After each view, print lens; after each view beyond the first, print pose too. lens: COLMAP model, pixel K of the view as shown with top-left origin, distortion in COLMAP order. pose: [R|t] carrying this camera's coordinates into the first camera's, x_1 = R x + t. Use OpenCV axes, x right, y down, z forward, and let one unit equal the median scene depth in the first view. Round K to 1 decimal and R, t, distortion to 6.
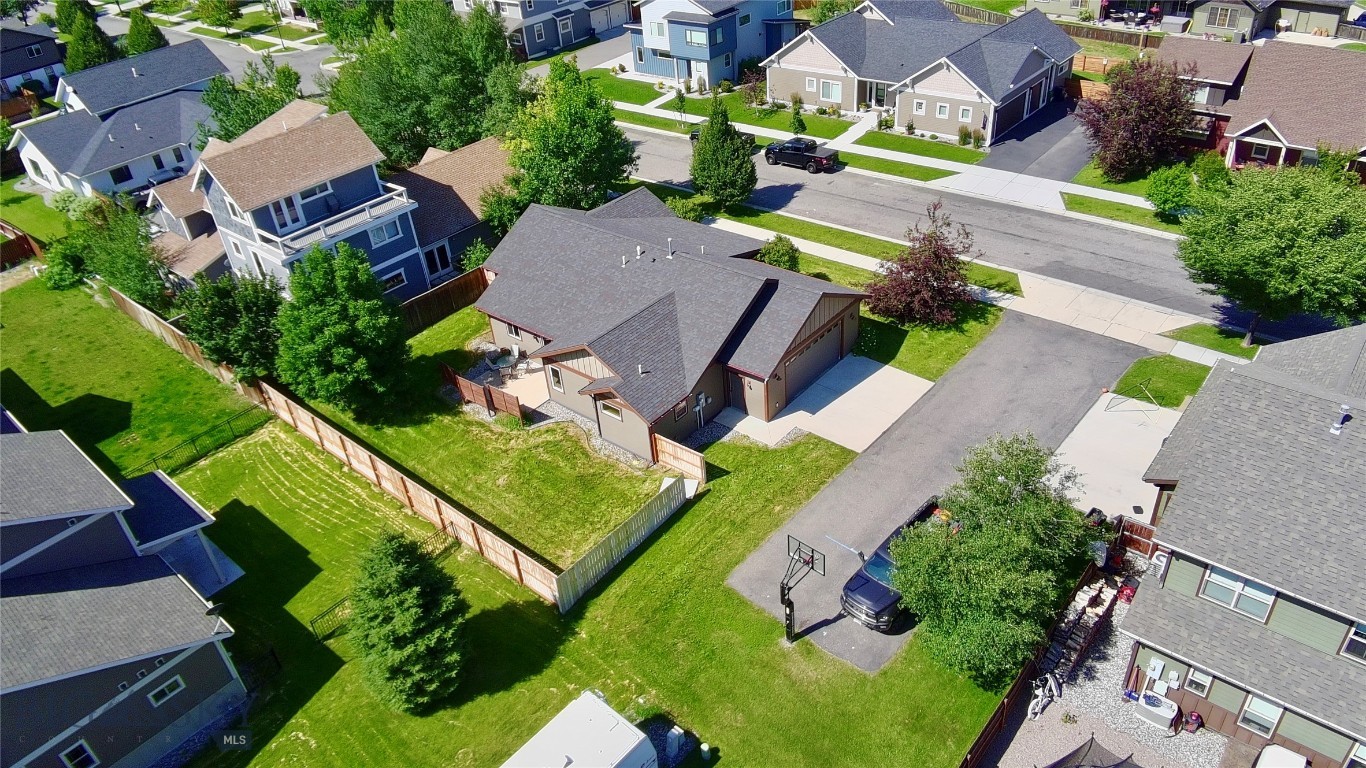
lens RADIAL K [[916.3, 0, 676.4], [0, 916.3, 377.8], [0, 0, 1]] dist [0.062023, -0.141862]
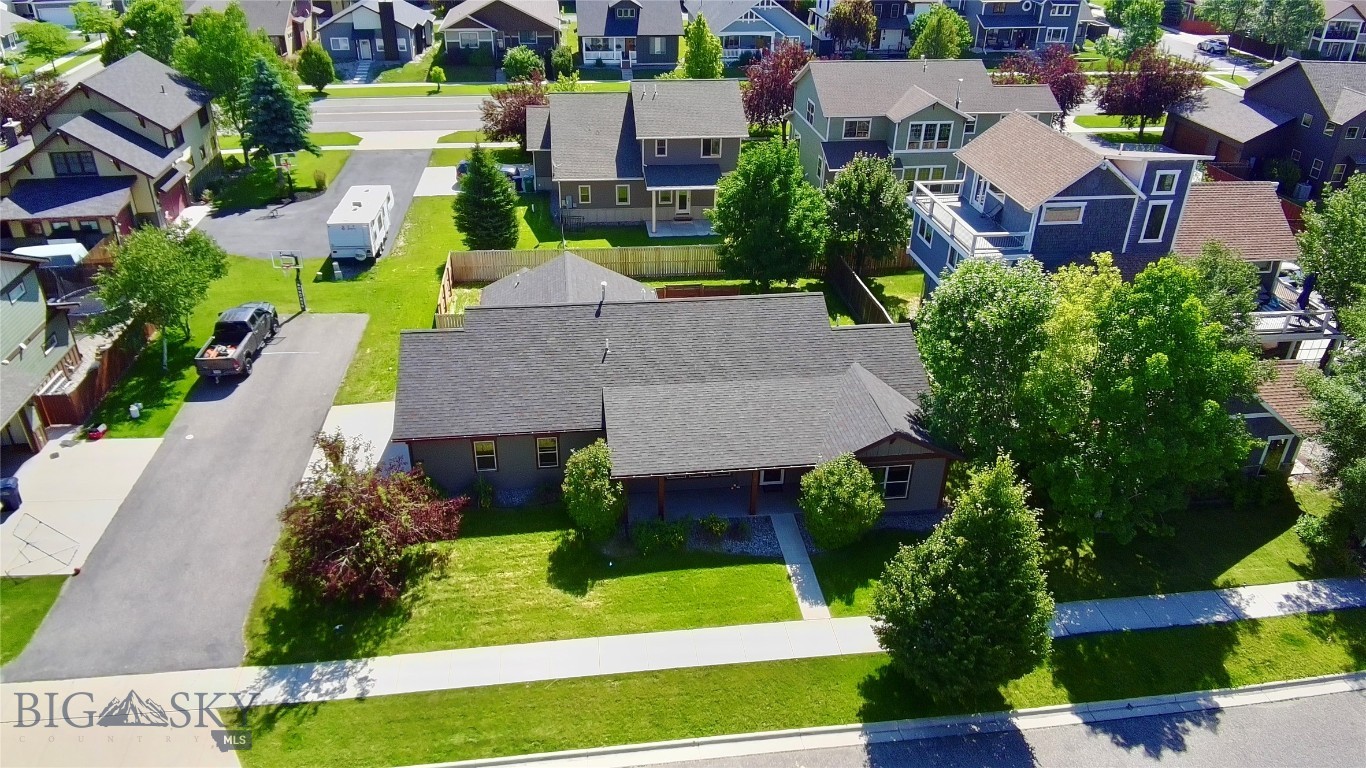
lens RADIAL K [[916.3, 0, 676.4], [0, 916.3, 377.8], [0, 0, 1]] dist [0.062023, -0.141862]
pose [[-0.674405, 0.422717, -0.605383, 0.344355], [-0.378513, 0.506040, 0.775017, -0.546383], [0.633961, 0.751820, -0.181272, 0.881775]]
